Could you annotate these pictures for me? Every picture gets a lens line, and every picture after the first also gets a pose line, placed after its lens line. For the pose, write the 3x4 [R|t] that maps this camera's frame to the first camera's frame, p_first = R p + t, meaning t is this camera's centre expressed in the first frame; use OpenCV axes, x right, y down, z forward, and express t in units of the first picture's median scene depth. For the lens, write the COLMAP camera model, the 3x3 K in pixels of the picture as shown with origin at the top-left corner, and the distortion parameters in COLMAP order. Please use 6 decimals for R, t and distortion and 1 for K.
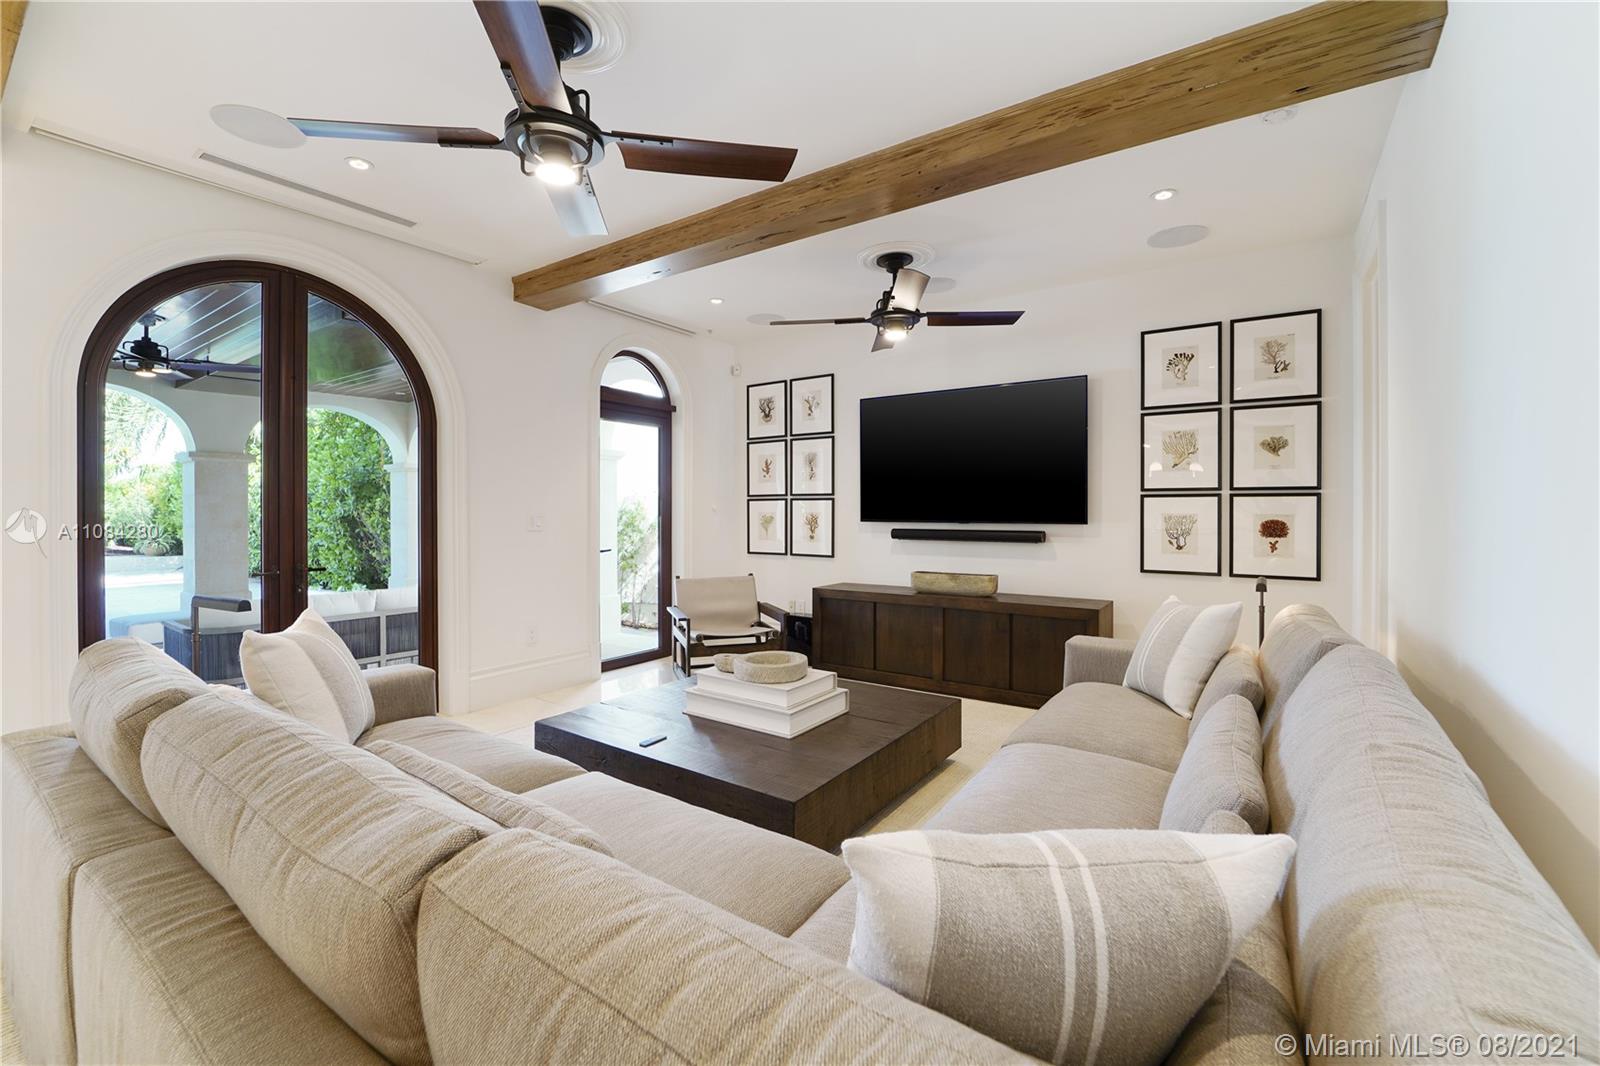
lens RADIAL K [[667.5, 0, 804.8], [0, 667.5, 516.7], [0, 0, 1]] dist [-0.021790, 0.001225]
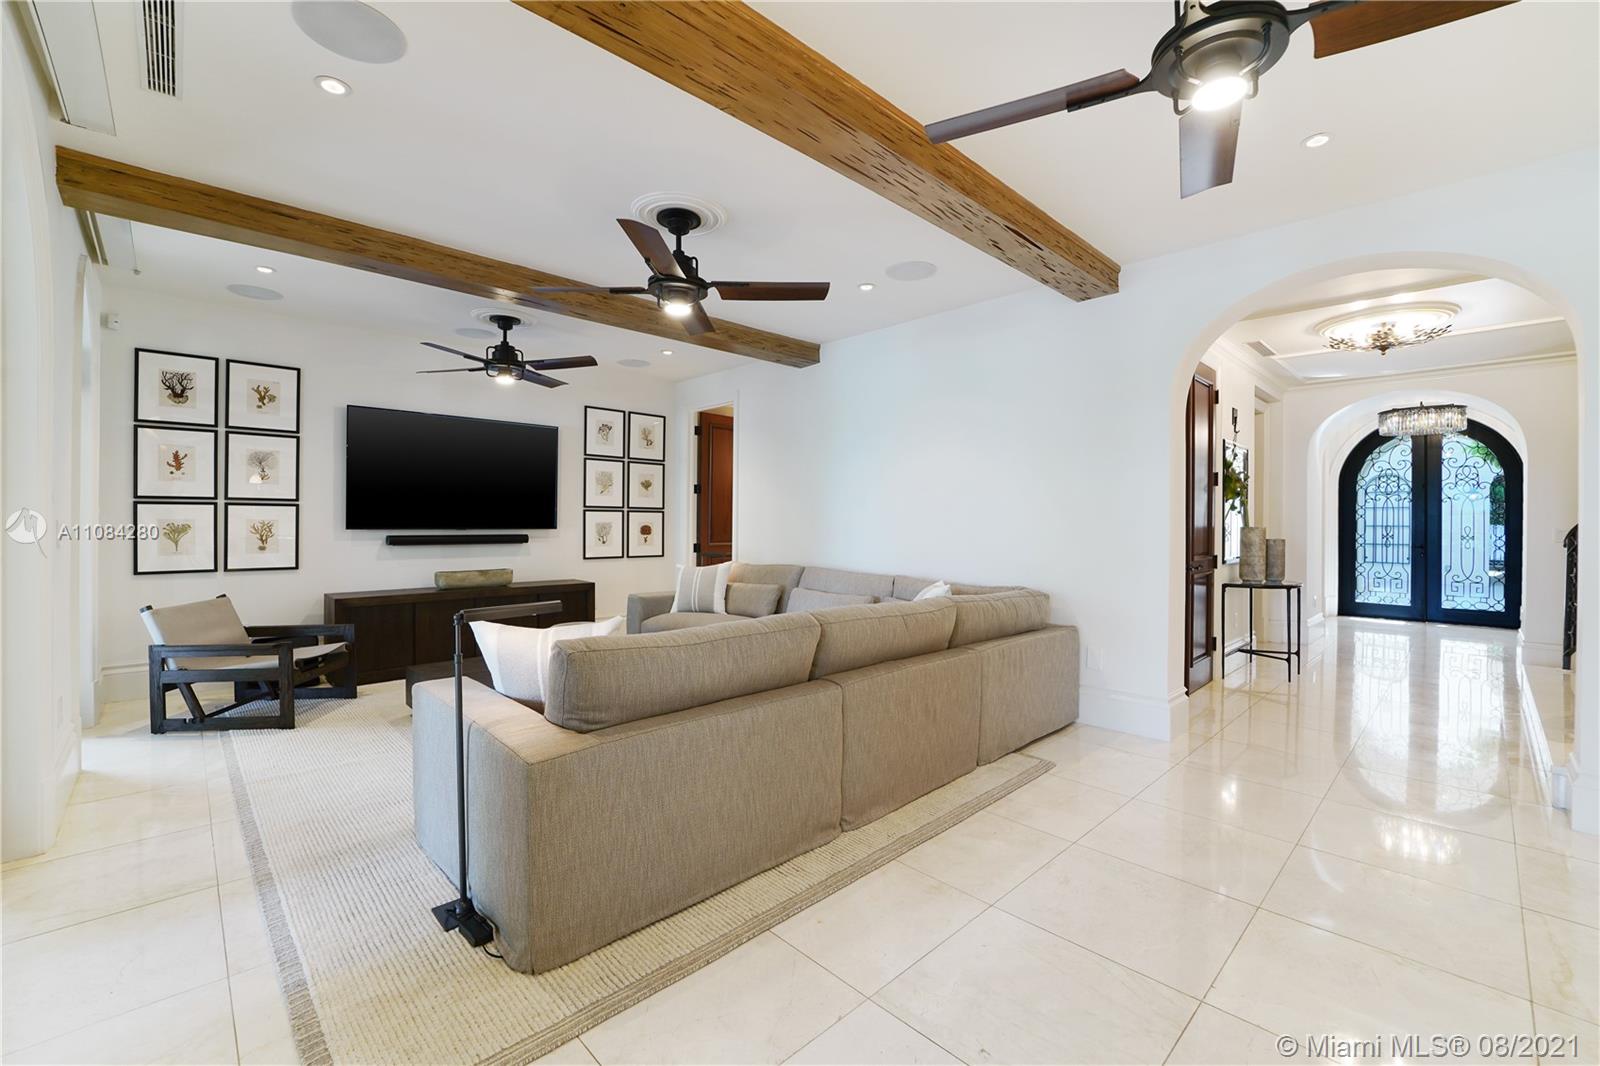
lens RADIAL K [[667.5, 0, 791.4], [0, 667.5, 517.7], [0, 0, 1]] dist [-0.021790, 0.001225]
pose [[0.210800, 0.009331, 0.977485, -0.853715], [0.005251, 0.999929, -0.010678, 0.004740], [-0.977515, 0.007384, 0.210736, 0.181068]]
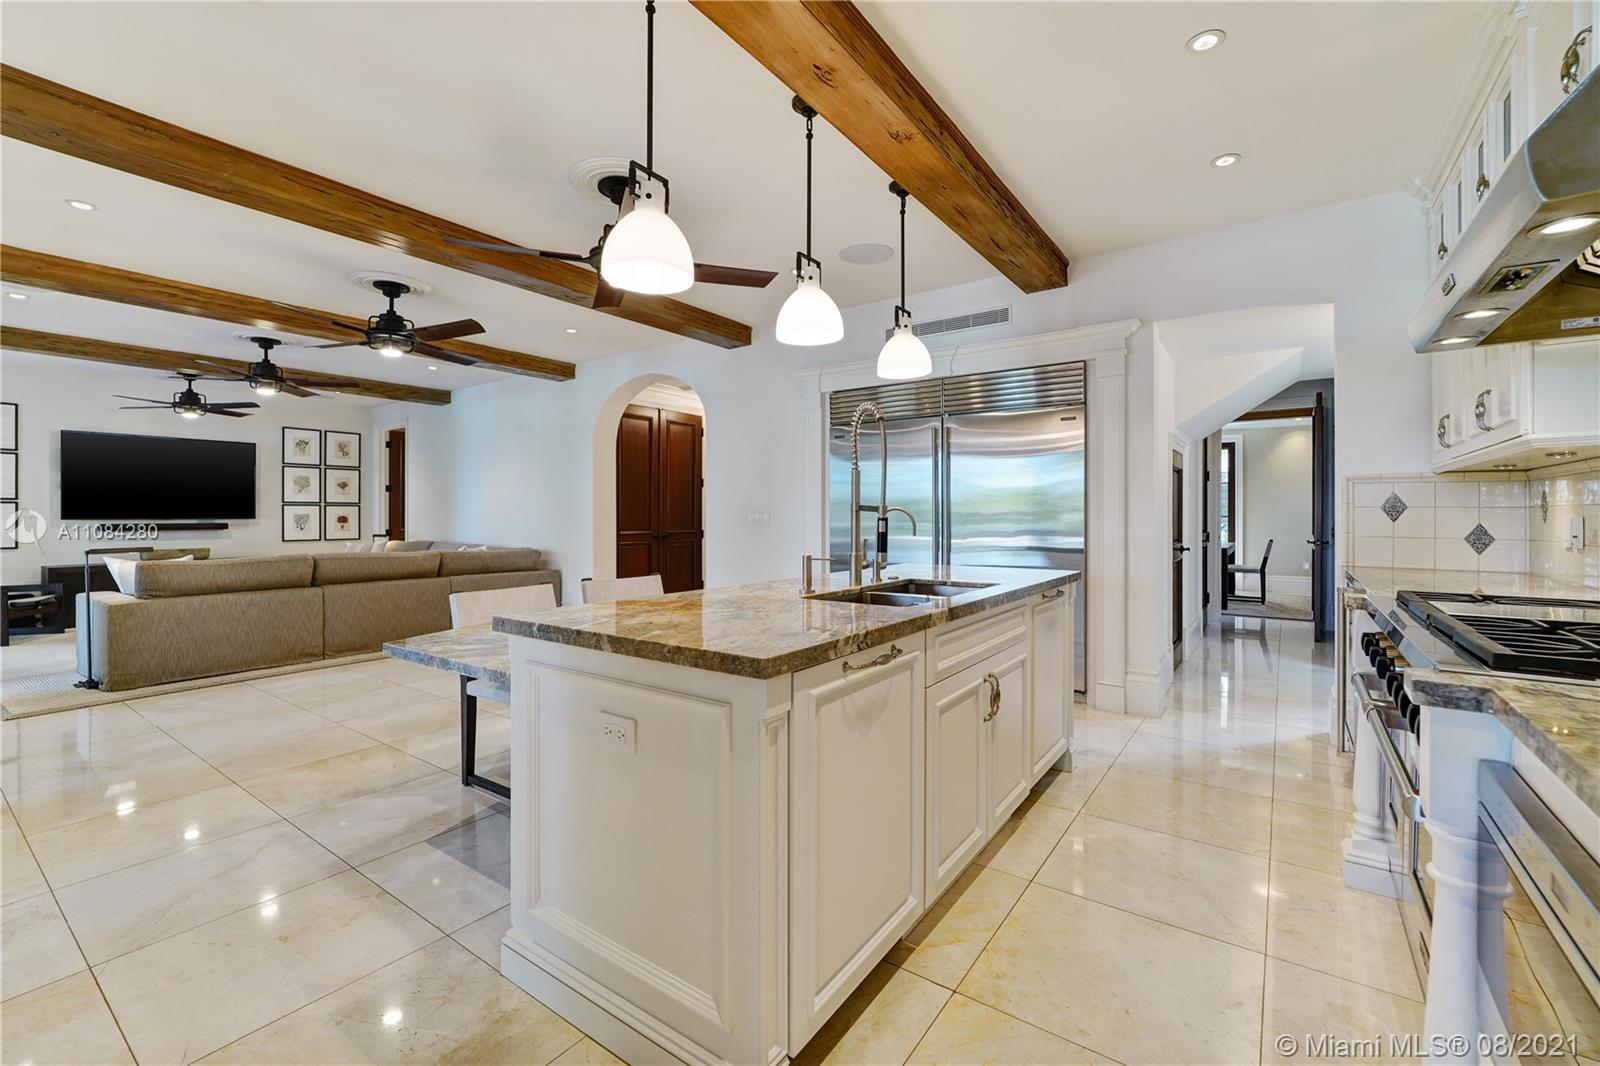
lens RADIAL K [[667.5, 0, 831.8], [0, 667.5, 513.0], [0, 0, 1]] dist [-0.021790, 0.001225]
pose [[-0.021802, 0.004934, 0.999750, -1.491556], [0.015347, 0.999872, -0.004600, 0.027949], [-0.999645, 0.015243, -0.021875, -0.637579]]
